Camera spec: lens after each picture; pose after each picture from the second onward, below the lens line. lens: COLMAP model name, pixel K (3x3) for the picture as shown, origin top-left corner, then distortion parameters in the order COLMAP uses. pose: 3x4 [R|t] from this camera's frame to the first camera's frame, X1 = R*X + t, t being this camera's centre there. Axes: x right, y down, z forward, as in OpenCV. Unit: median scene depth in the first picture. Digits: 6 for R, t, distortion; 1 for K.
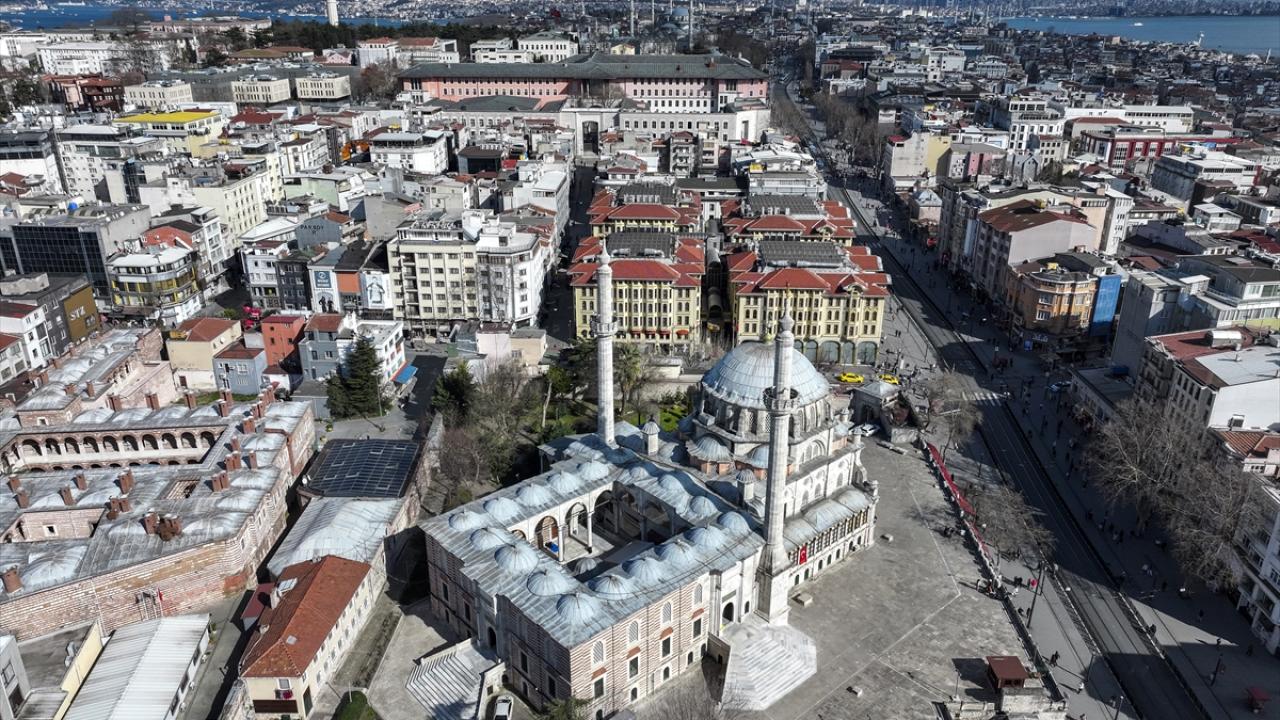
lens RADIAL K [[897.2, 0, 643.6], [0, 897.2, 358.2], [0, 0, 1]] dist [0.002646, 0.011228]
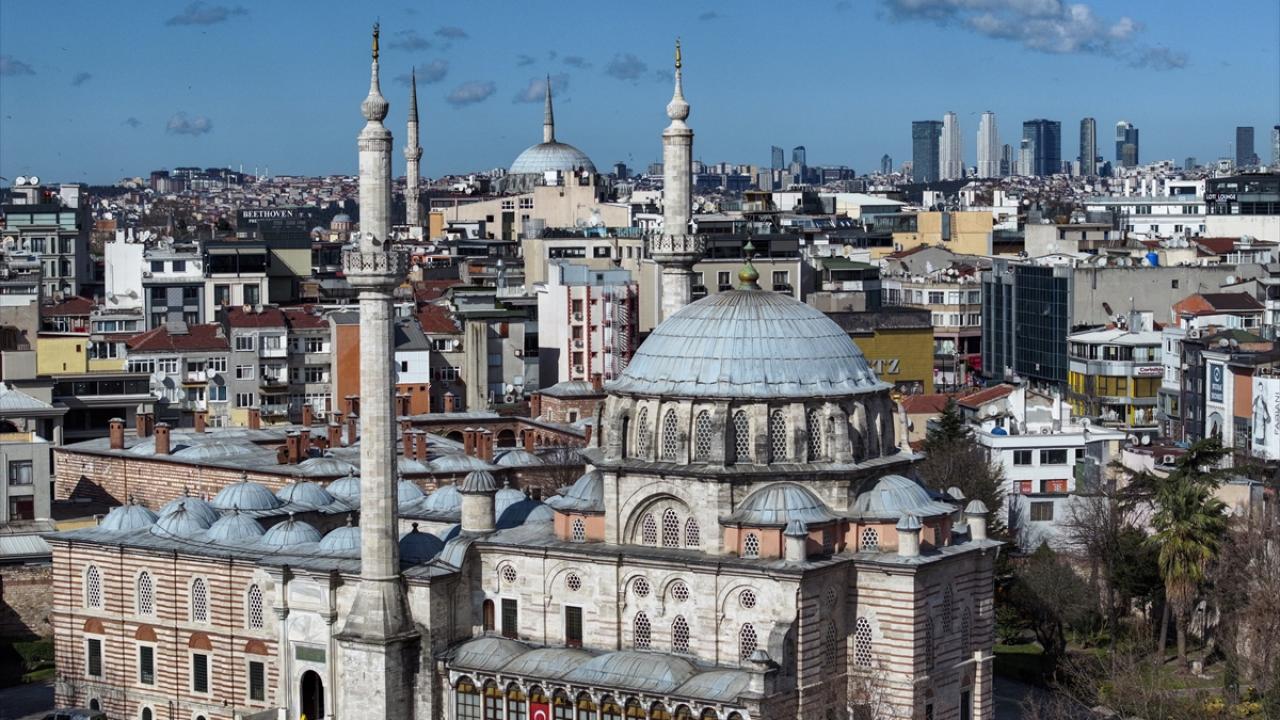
lens RADIAL K [[2562.1, 0, 640.2], [0, 2562.1, 404.3], [0, 0, 1]] dist [-0.195756, 0.591166]
pose [[0.233977, 0.073157, -0.969486, 0.836679], [-0.355589, 0.934517, -0.015300, 0.047838], [0.904882, 0.348319, 0.244669, 0.411123]]
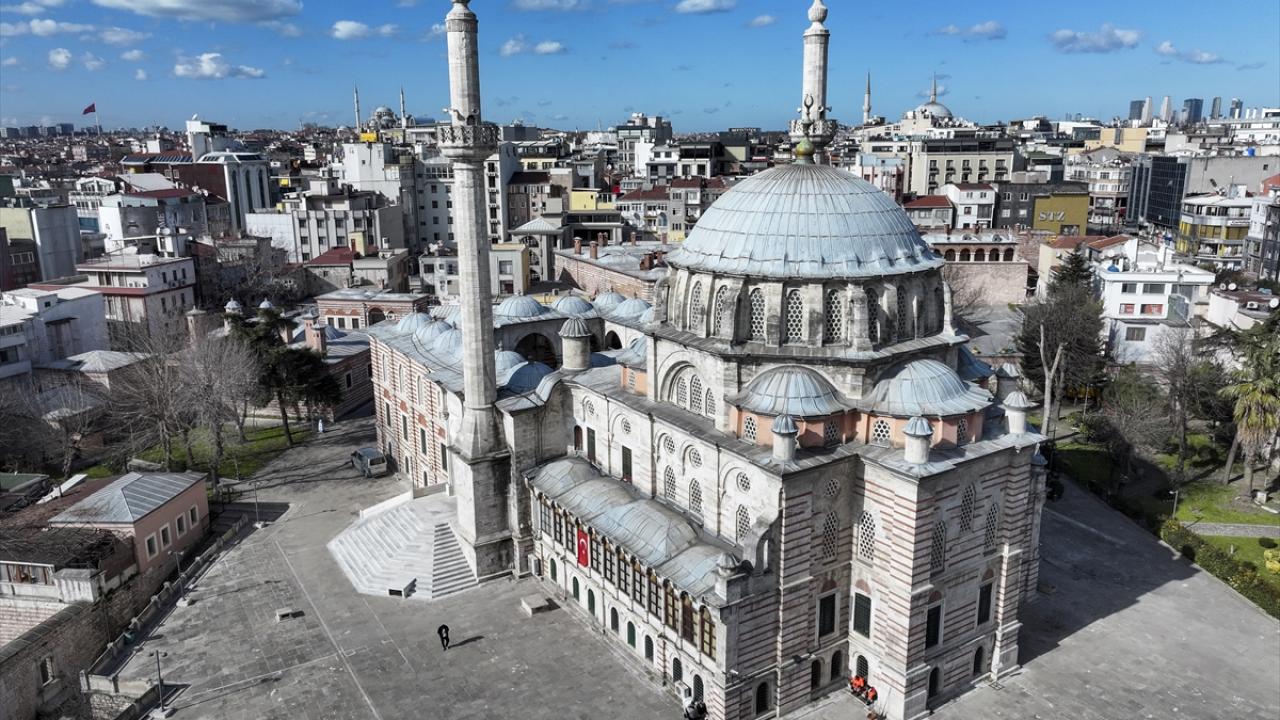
lens RADIAL K [[897.2, 0, 643.6], [0, 897.2, 358.2], [0, 0, 1]] dist [0.002646, 0.011228]
pose [[-0.139675, 0.232149, -0.962599, 0.376116], [-0.359934, 0.893727, 0.267767, -0.011513], [0.922463, 0.383873, -0.041273, 0.609365]]
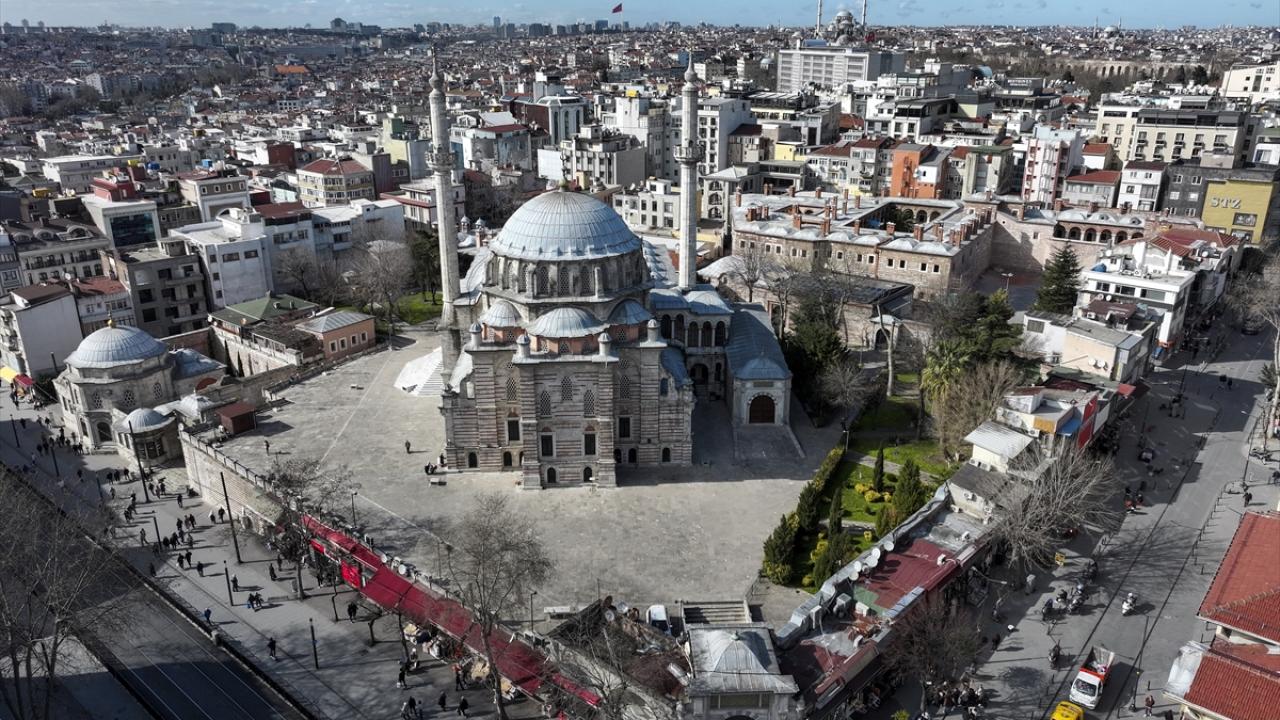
lens RADIAL K [[897.2, 0, 643.6], [0, 897.2, 358.2], [0, 0, 1]] dist [0.002646, 0.011228]
pose [[-0.613805, 0.265023, -0.743644, 0.456503], [-0.293182, 0.798079, 0.526416, -0.214752], [0.732999, 0.541140, -0.412166, 0.915865]]
